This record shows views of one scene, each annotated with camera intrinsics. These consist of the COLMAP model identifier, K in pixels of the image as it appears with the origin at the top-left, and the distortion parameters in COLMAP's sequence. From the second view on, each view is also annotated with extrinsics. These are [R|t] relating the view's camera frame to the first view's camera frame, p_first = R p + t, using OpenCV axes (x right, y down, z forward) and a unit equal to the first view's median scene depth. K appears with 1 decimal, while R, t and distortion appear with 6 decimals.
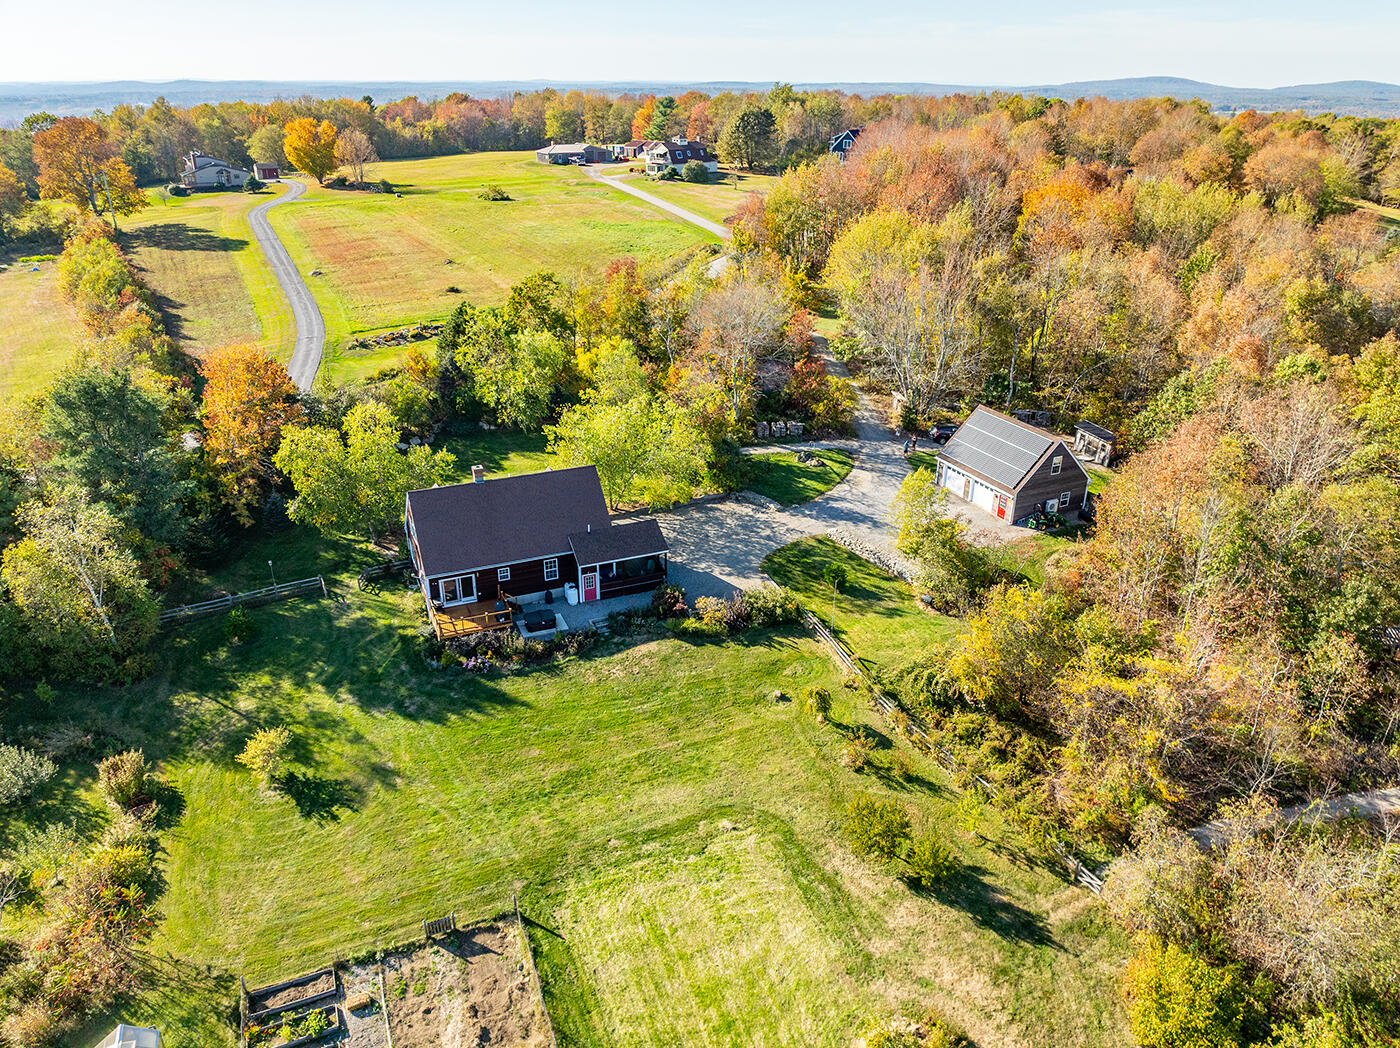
lens RADIAL K [[988.7, 0, 700.0], [0, 988.7, 524.0], [0, 0, 1]] dist [-0.036784, 0.026416]
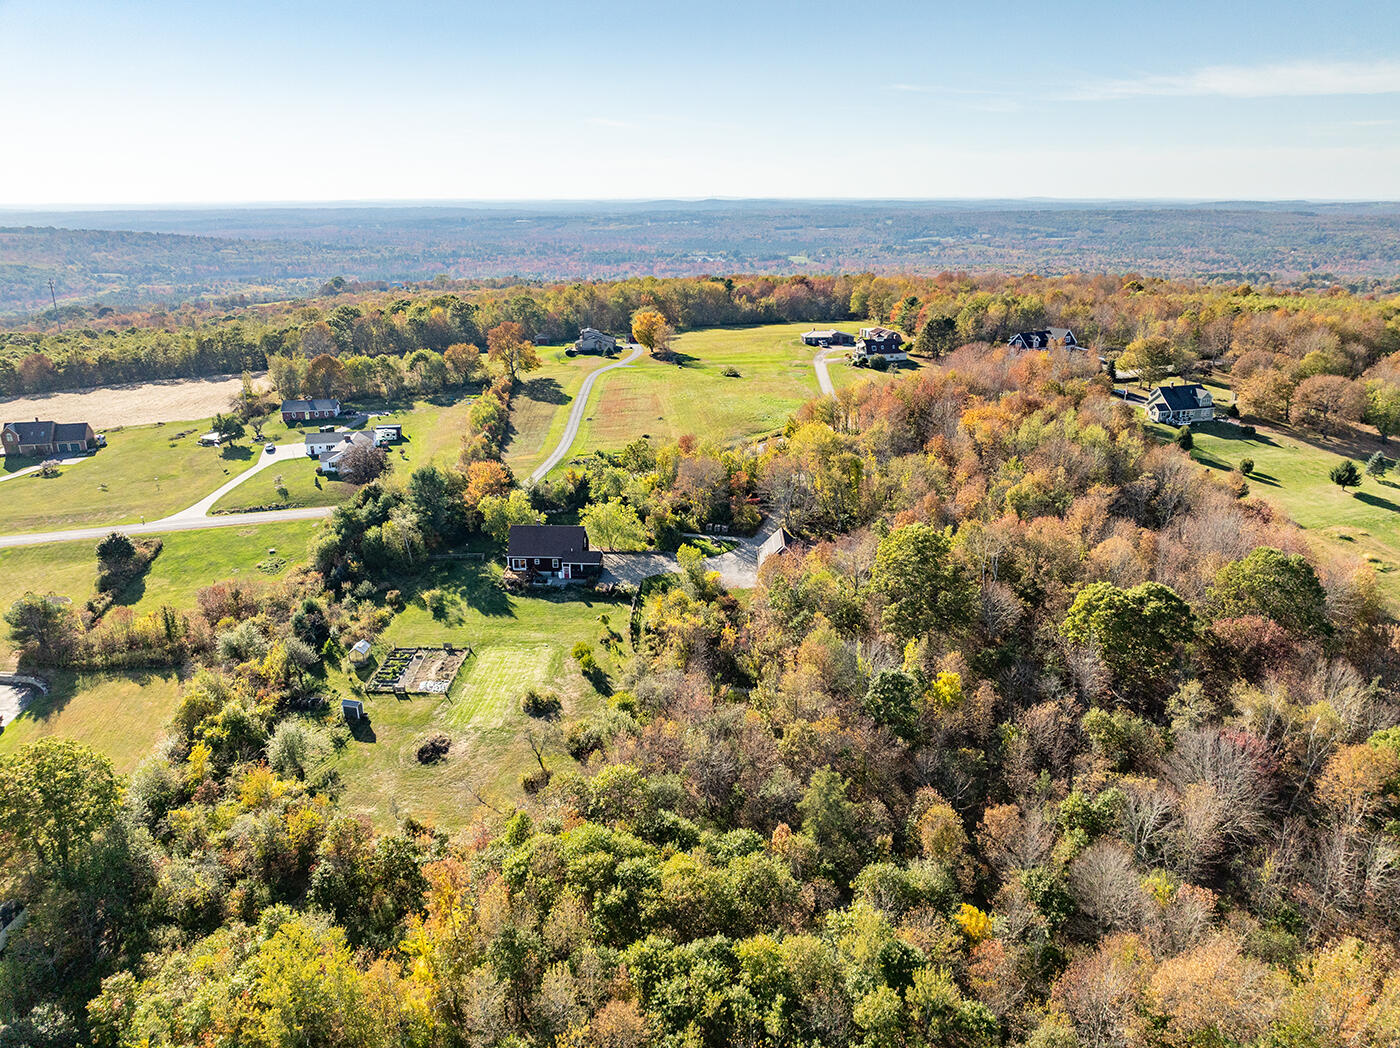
lens RADIAL K [[994.2, 0, 700.0], [0, 994.2, 524.0], [0, 0, 1]] dist [-0.029010, 0.004206]
pose [[0.893822, 0.134193, -0.427873, 1.266729], [-0.178226, 0.981882, -0.064367, 0.045060], [0.411483, 0.133791, 0.901544, -1.169280]]
